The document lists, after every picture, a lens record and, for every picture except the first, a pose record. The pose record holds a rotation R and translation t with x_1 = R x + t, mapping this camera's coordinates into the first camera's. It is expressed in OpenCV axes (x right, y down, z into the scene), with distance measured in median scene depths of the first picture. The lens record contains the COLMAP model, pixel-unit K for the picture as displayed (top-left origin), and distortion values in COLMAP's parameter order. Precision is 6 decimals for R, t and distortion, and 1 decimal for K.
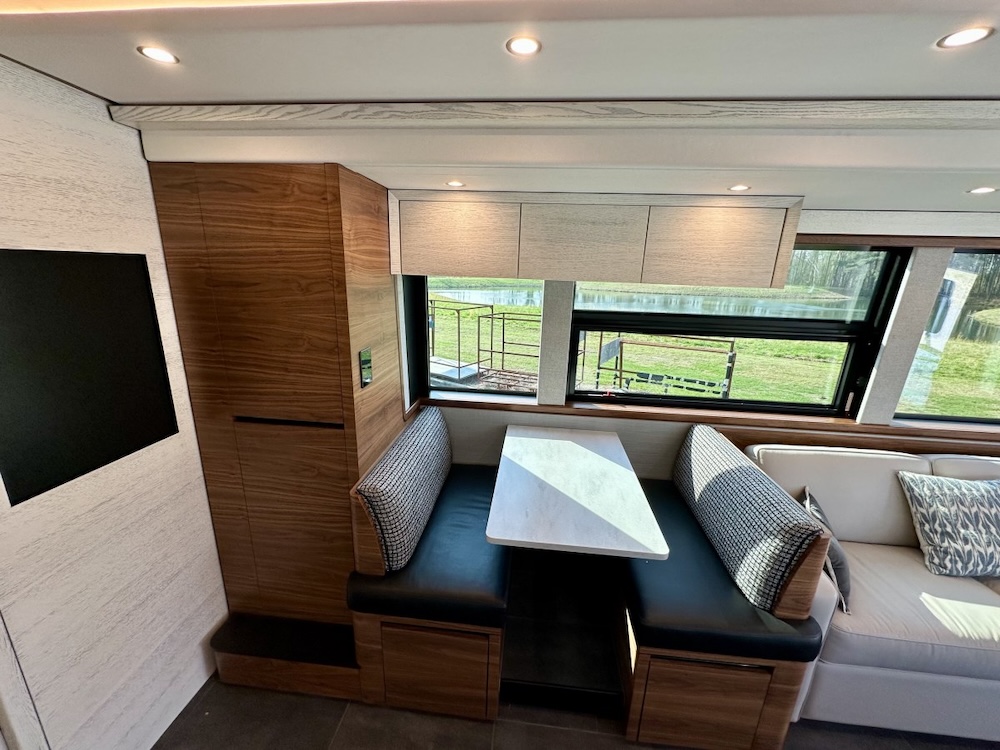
lens RADIAL K [[396.2, 0, 493.5], [0, 396.2, 374.4], [0, 0, 1]] dist [-0.001915, 0.000097]
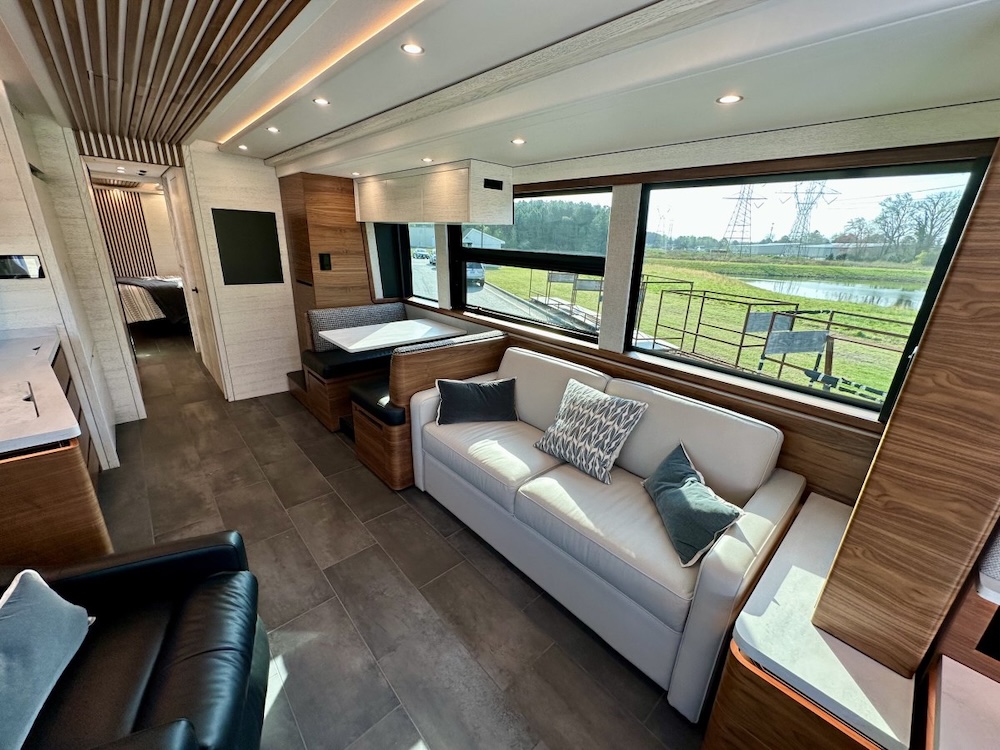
lens RADIAL K [[396.2, 0, 496.3], [0, 396.2, 373.5], [0, 0, 1]] dist [-0.001915, 0.000097]
pose [[0.747548, 0.215174, -0.628388, 2.058066], [-0.190232, 0.975799, 0.107830, 0.184435], [0.636383, 0.038931, 0.770390, -0.091573]]
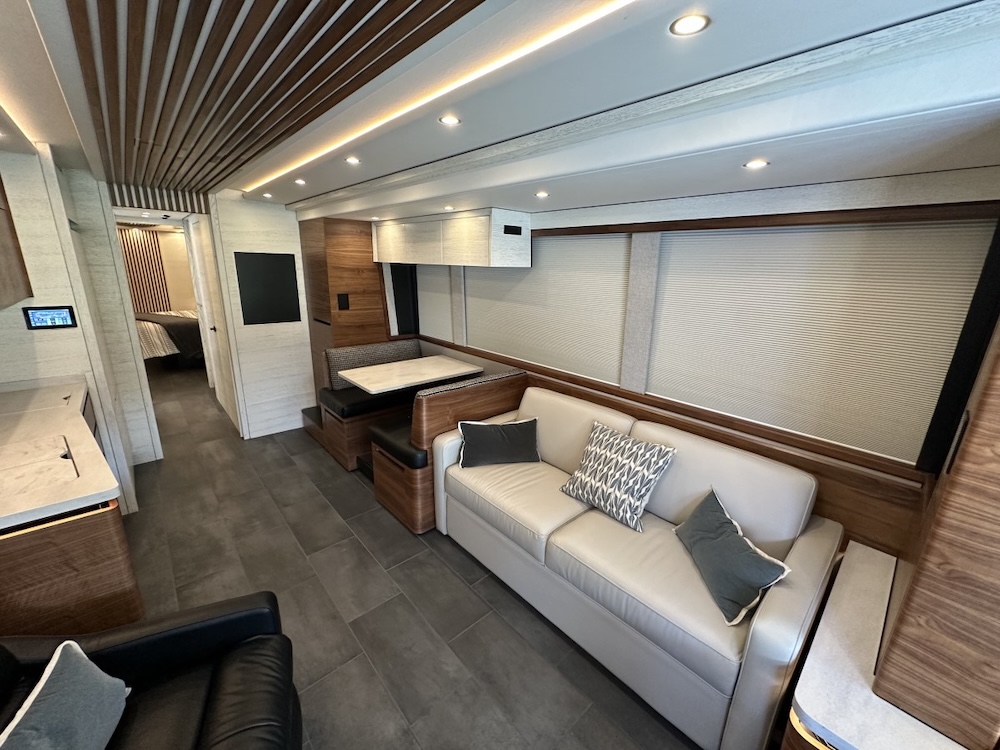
lens RADIAL K [[396.2, 0, 496.2], [0, 396.2, 373.9], [0, 0, 1]] dist [-0.001915, 0.000097]
pose [[0.746169, 0.169124, -0.643918, 1.986705], [-0.178429, 0.982614, 0.051319, 0.125006], [0.641401, 0.076601, 0.763372, -0.156635]]
